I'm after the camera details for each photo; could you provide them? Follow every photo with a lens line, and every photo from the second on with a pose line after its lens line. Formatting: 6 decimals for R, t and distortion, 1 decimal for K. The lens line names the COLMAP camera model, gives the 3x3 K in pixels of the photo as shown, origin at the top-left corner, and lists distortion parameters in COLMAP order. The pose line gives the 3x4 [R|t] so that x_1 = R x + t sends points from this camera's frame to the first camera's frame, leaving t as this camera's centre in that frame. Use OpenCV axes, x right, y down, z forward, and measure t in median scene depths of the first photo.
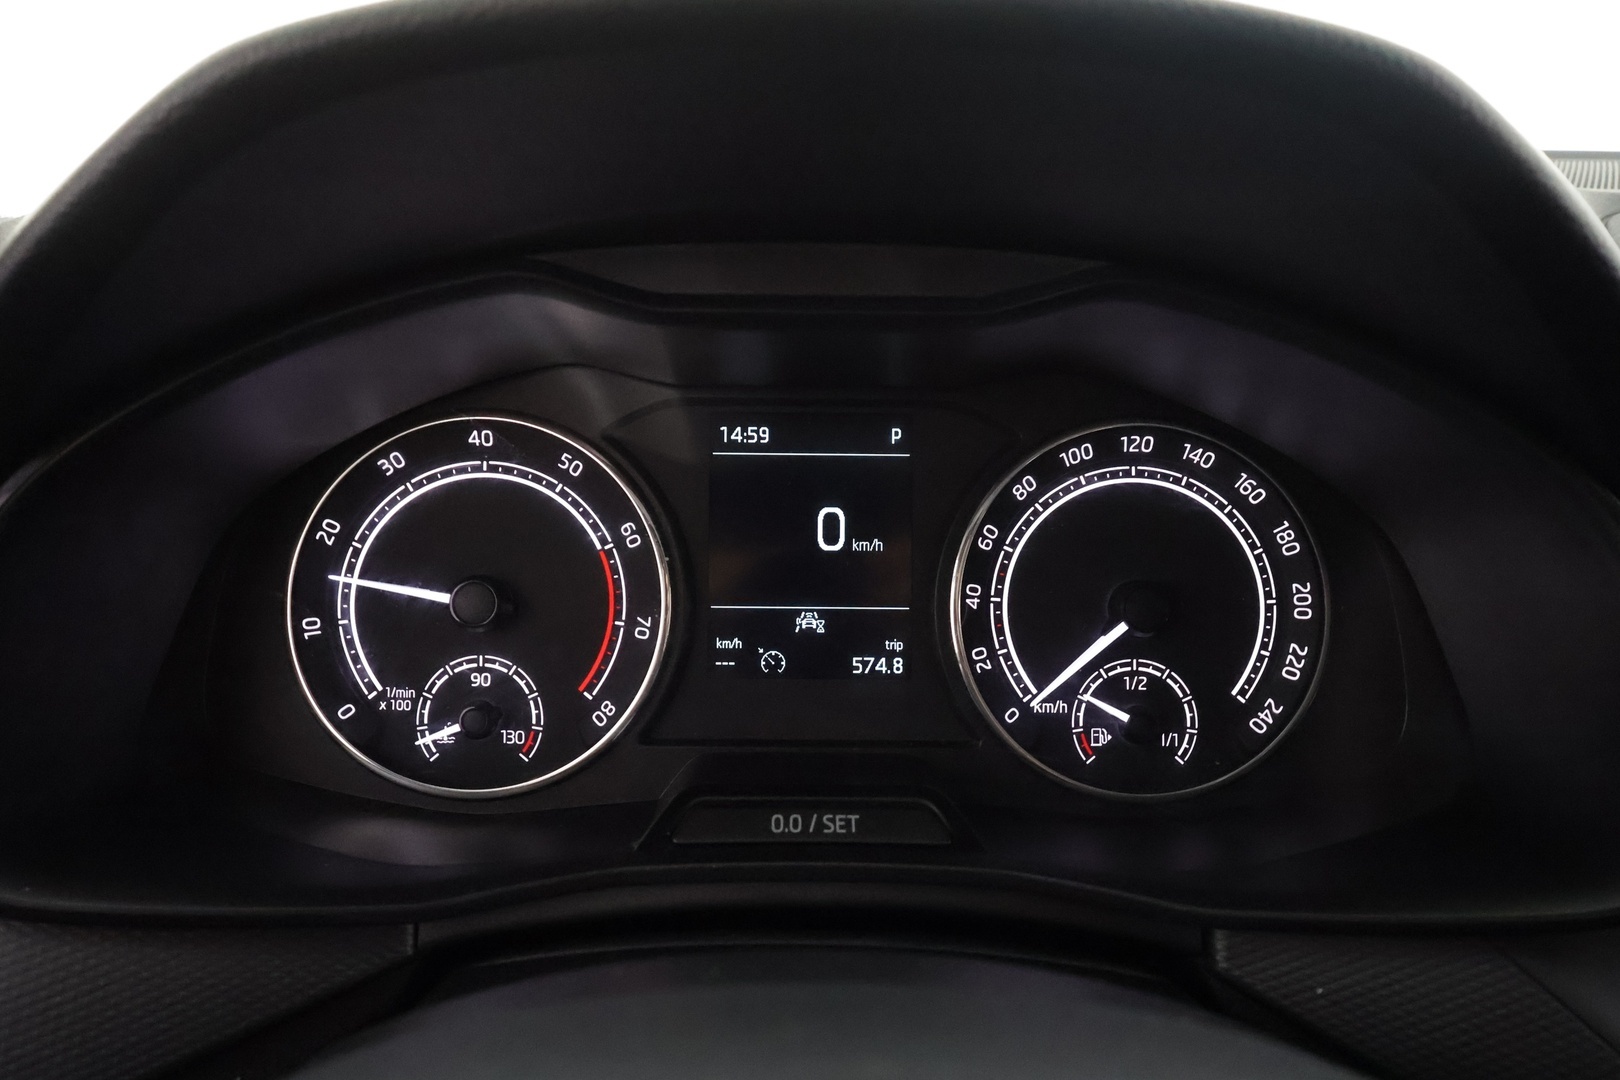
lens RADIAL K [[1277.2, 0, 816.2], [0, 1277.2, 539.9], [0, 0, 1]] dist [0.005832, -0.004505]
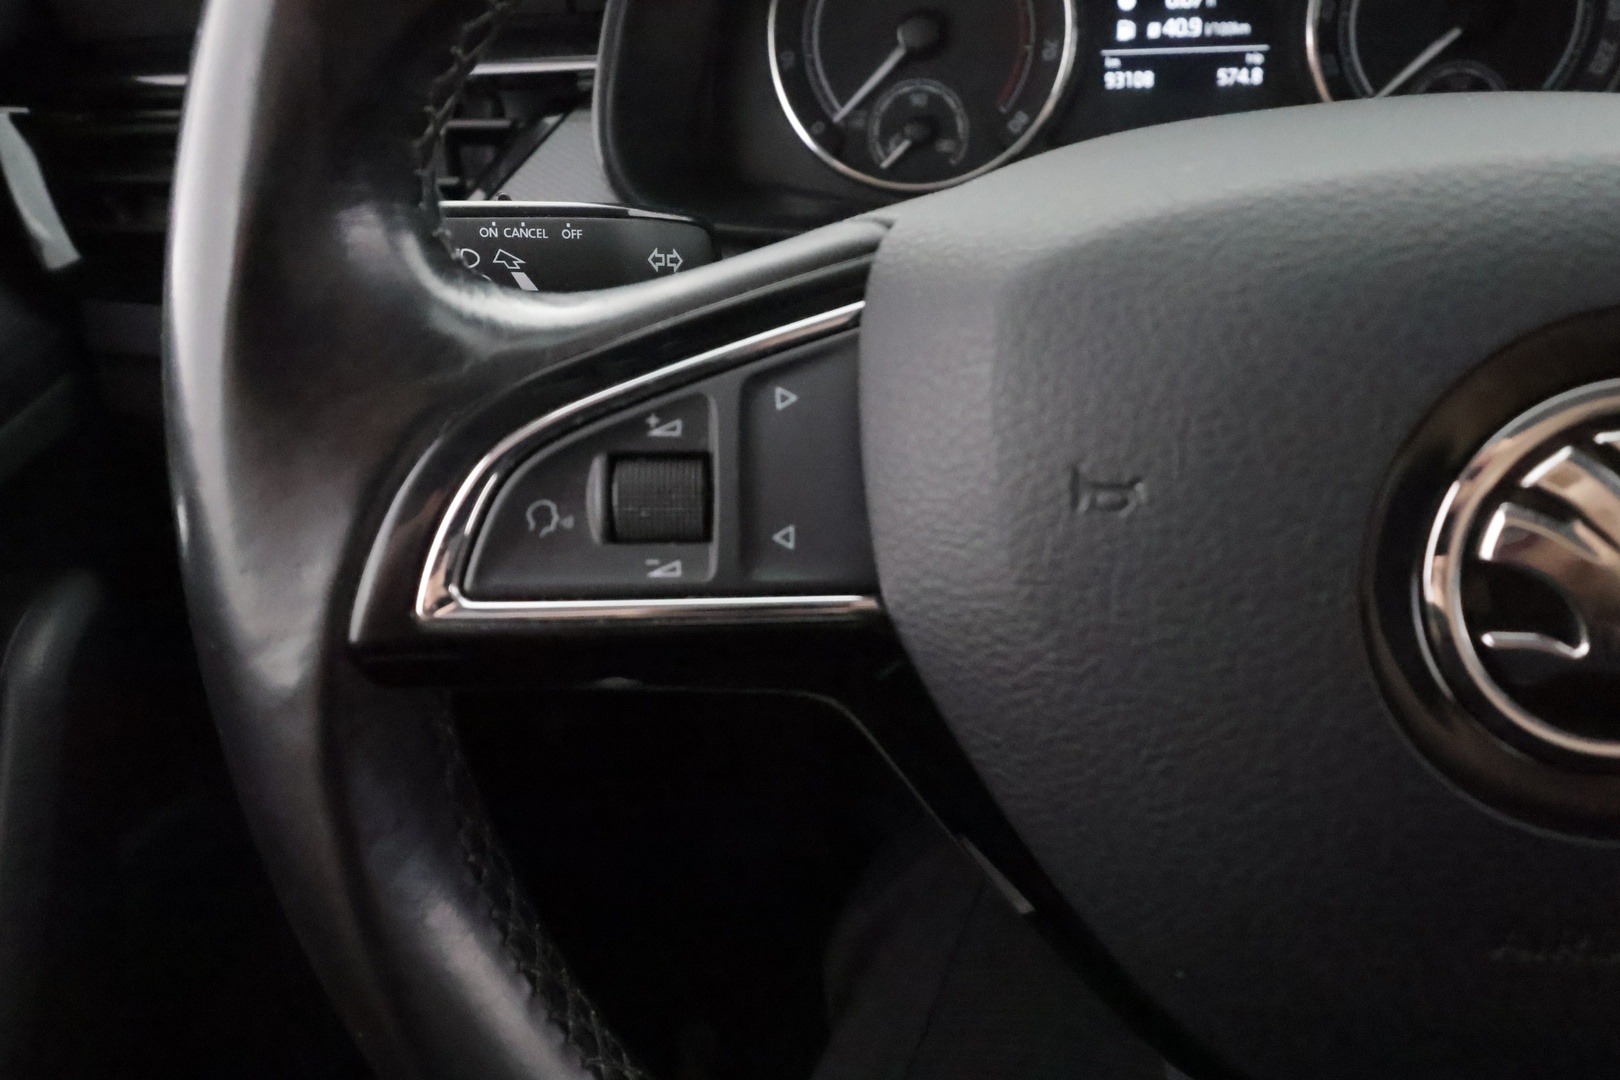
lens RADIAL K [[1277.2, 0, 801.6], [0, 1277.2, 535.5], [0, 0, 1]] dist [0.005832, -0.004505]
pose [[0.992489, 0.003641, -0.122278, -0.219775], [0.034127, 0.951634, 0.305332, 0.129481], [0.117476, -0.307212, 0.944363, -0.352571]]
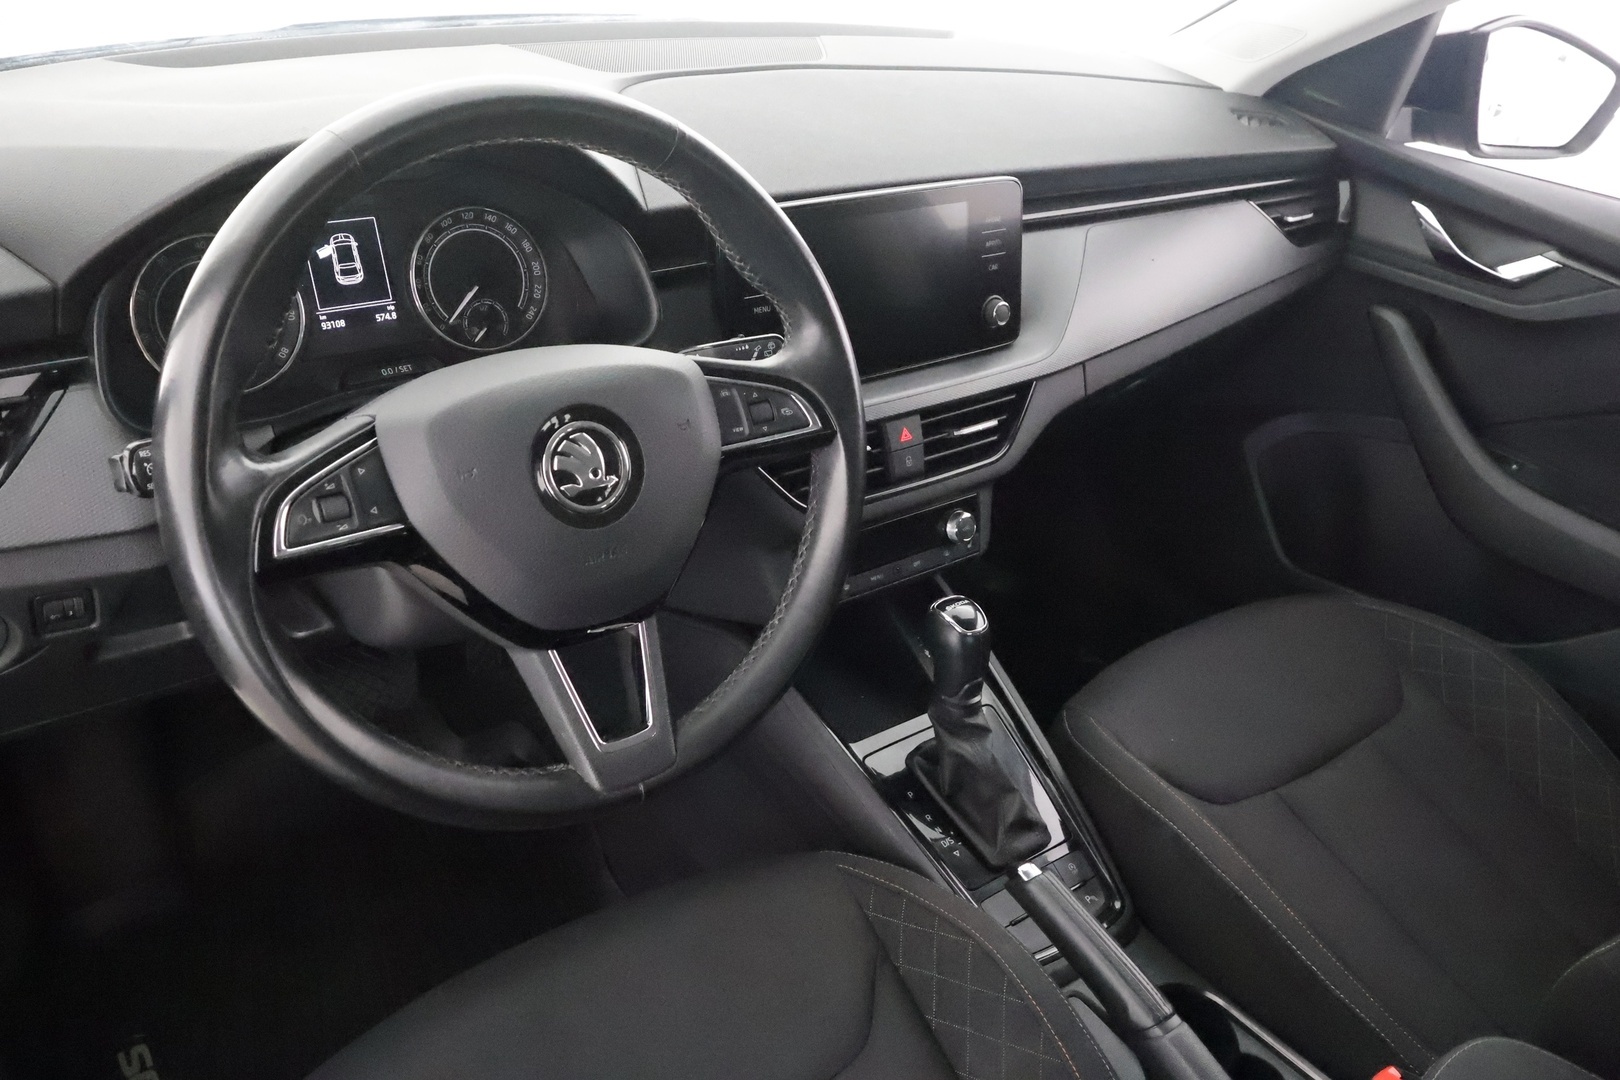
lens RADIAL K [[1277.2, 0, 821.3], [0, 1277.2, 532.1], [0, 0, 1]] dist [0.005832, -0.004505]
pose [[0.800963, -0.246337, 0.545689, -0.754050], [0.108546, 0.956078, 0.272273, -0.090187], [-0.588792, -0.158848, 0.792522, -1.596912]]
